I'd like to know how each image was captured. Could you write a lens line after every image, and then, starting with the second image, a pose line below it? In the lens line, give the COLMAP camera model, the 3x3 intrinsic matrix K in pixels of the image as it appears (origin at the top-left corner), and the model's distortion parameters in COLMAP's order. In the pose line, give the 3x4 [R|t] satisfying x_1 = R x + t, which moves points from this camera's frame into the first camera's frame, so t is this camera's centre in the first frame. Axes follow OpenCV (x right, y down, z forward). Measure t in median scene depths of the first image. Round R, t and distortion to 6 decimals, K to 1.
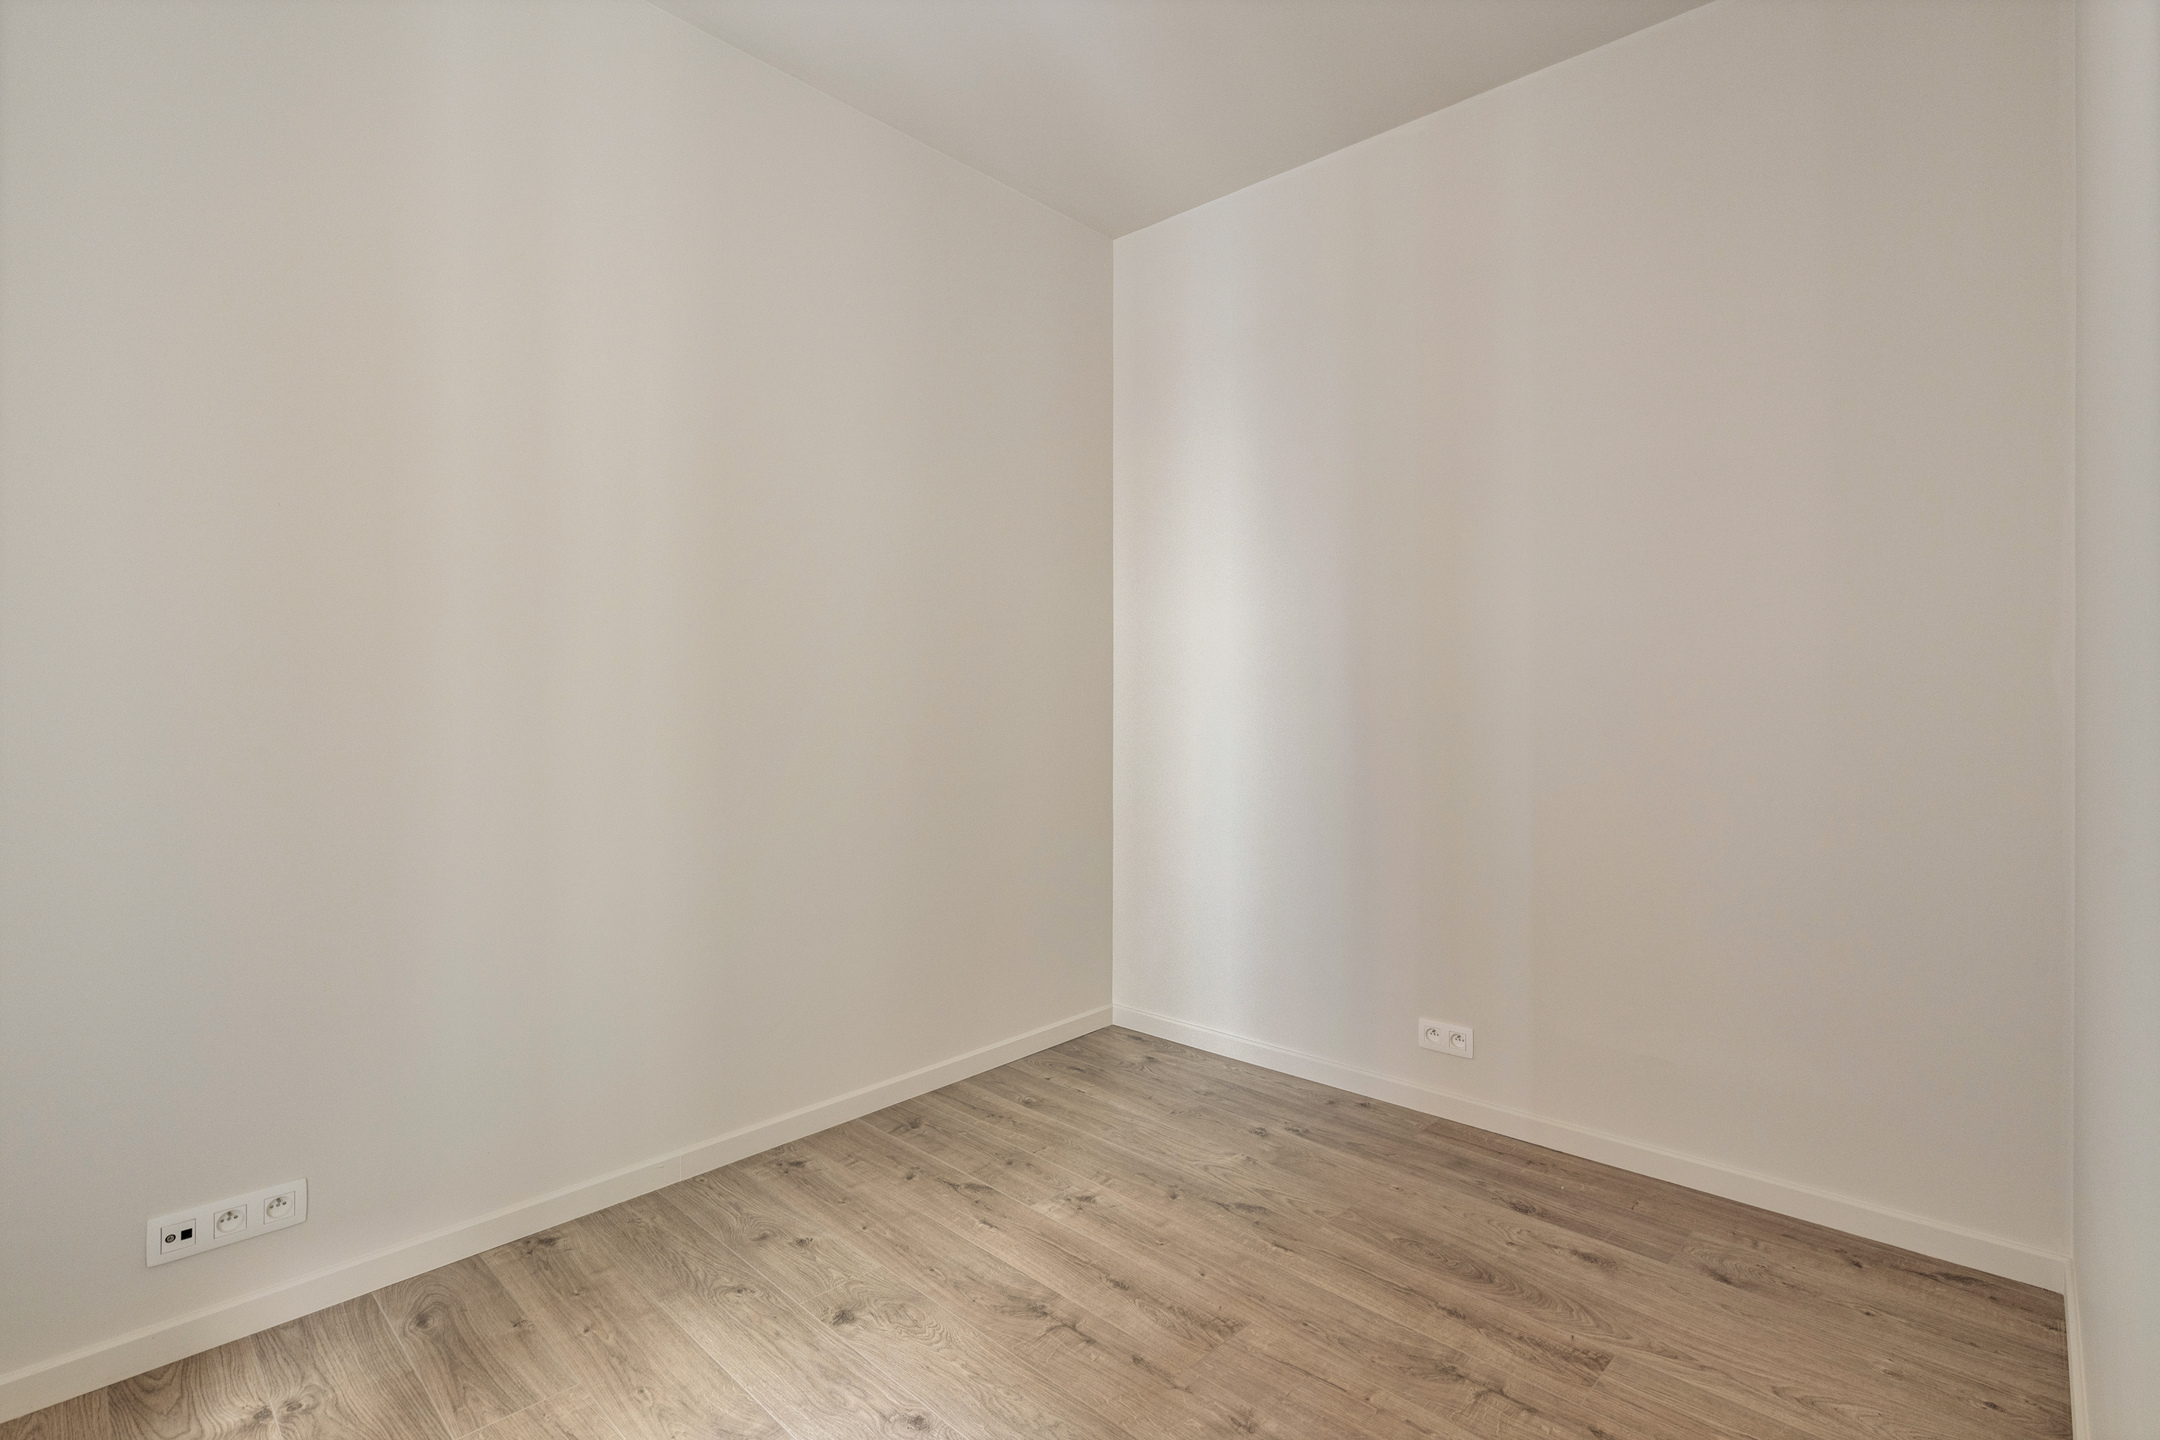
lens RADIAL K [[1044.6, 0, 1082.5], [0, 1044.6, 709.3], [0, 0, 1]] dist [0.001443, -0.000053]
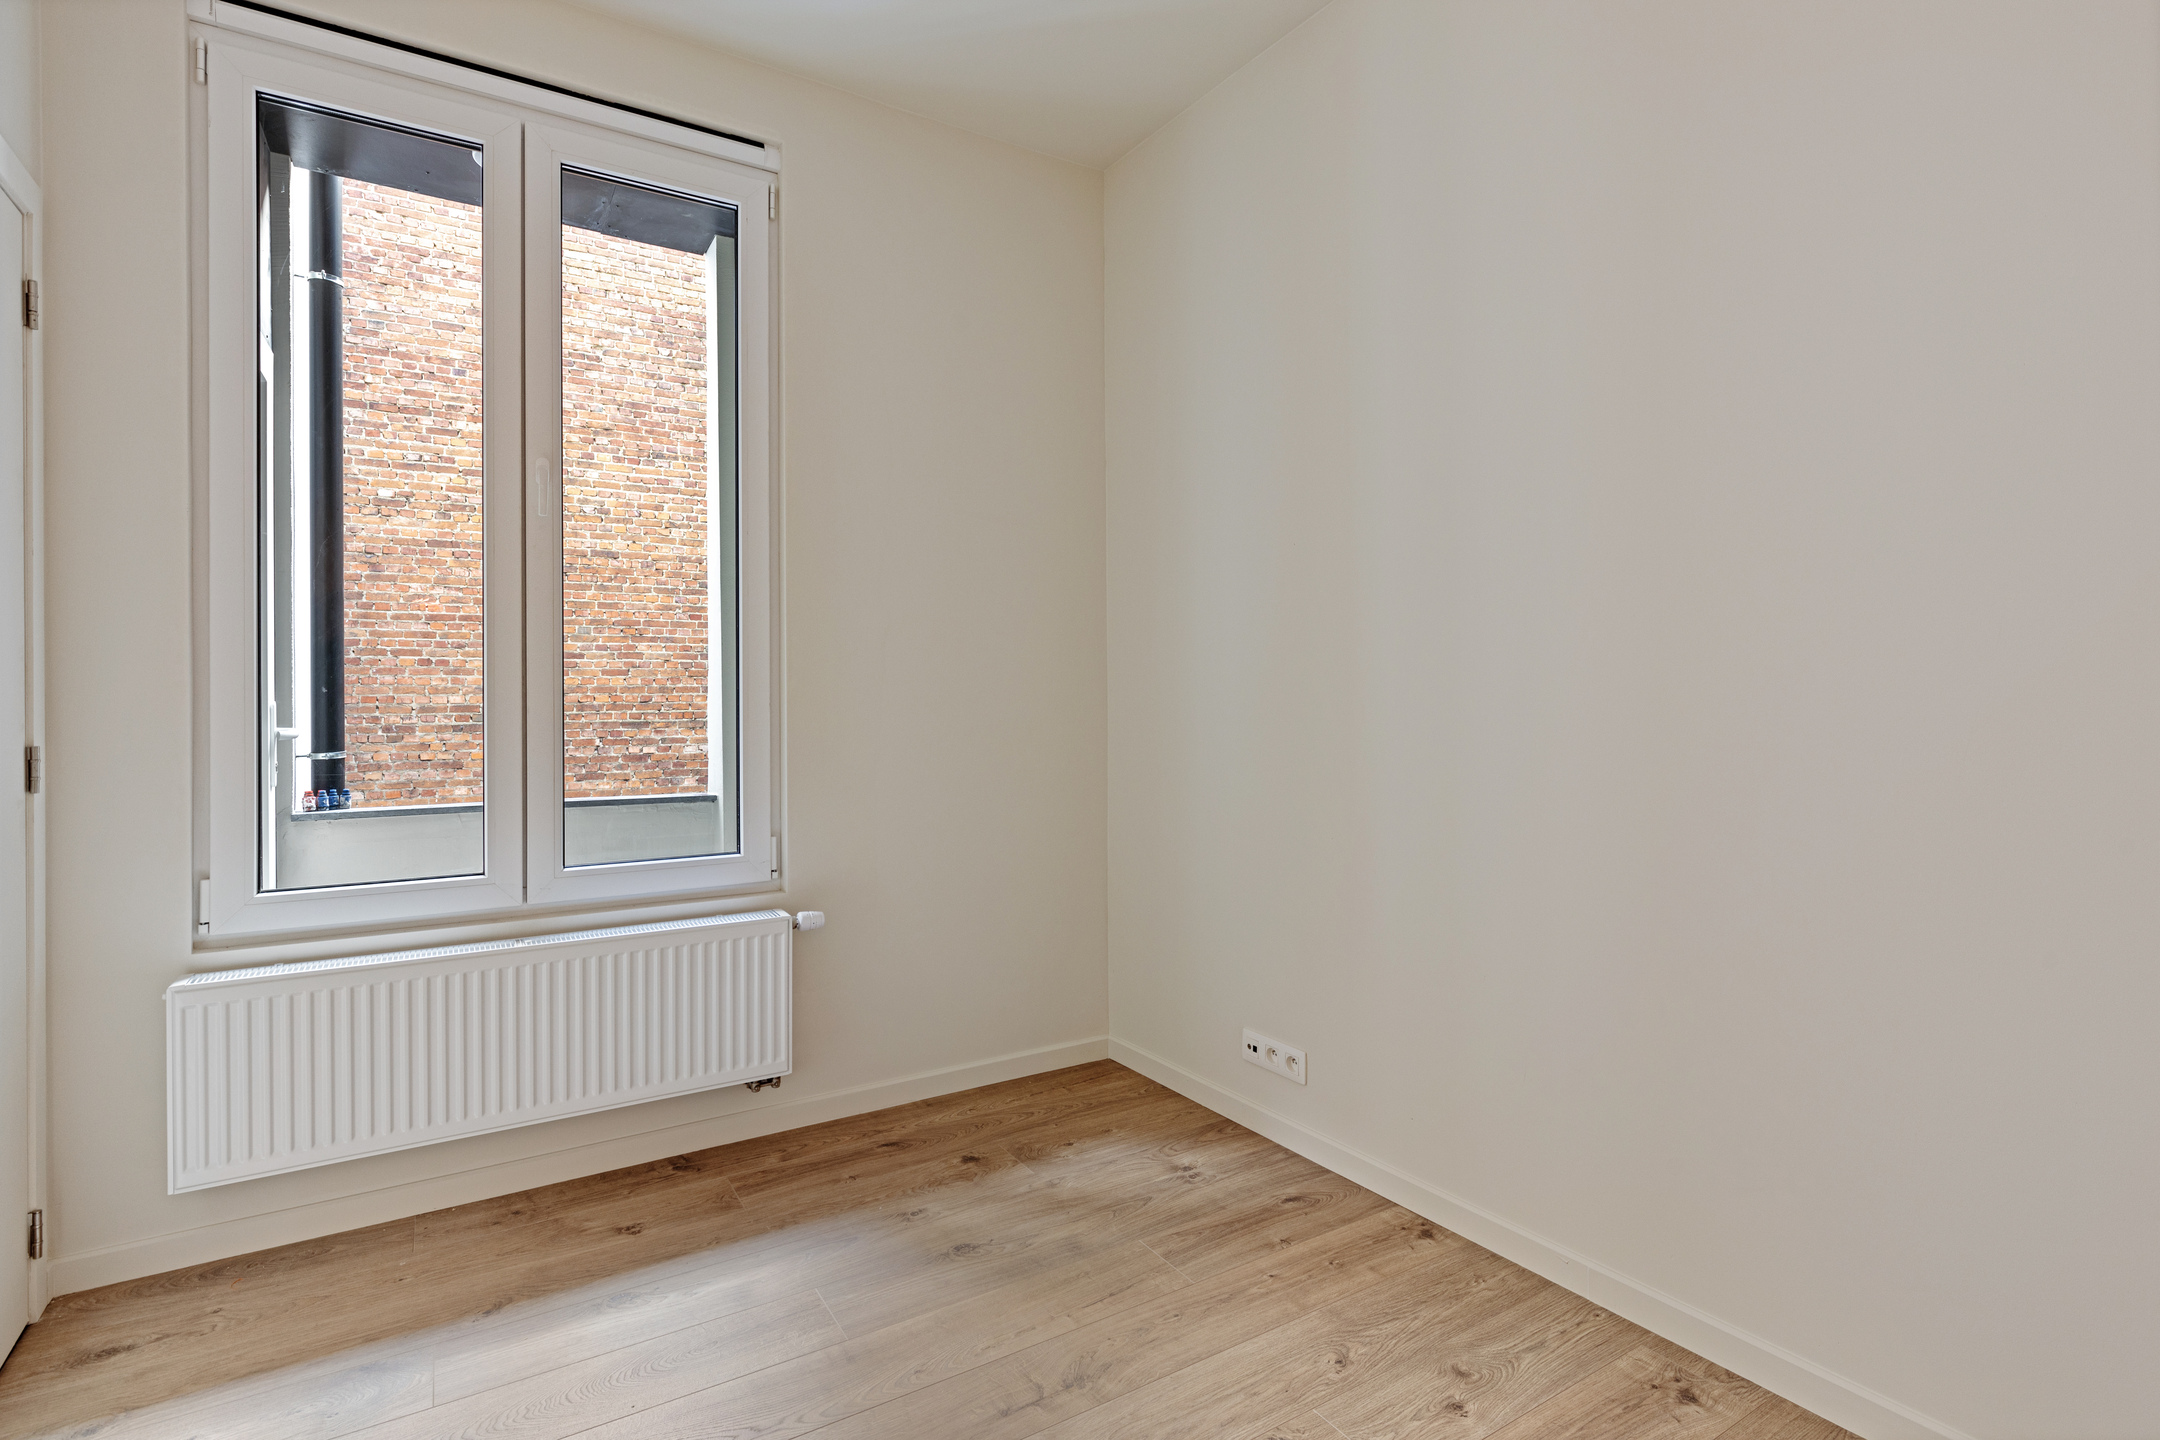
lens RADIAL K [[1044.6, 0, 1083.0], [0, 1044.6, 715.4], [0, 0, 1]] dist [0.001443, -0.000053]
pose [[-0.240982, 0.023184, -0.970253, 0.568387], [-0.006658, 0.999652, 0.025541, -0.005347], [0.970507, 0.012615, -0.240743, 1.011341]]
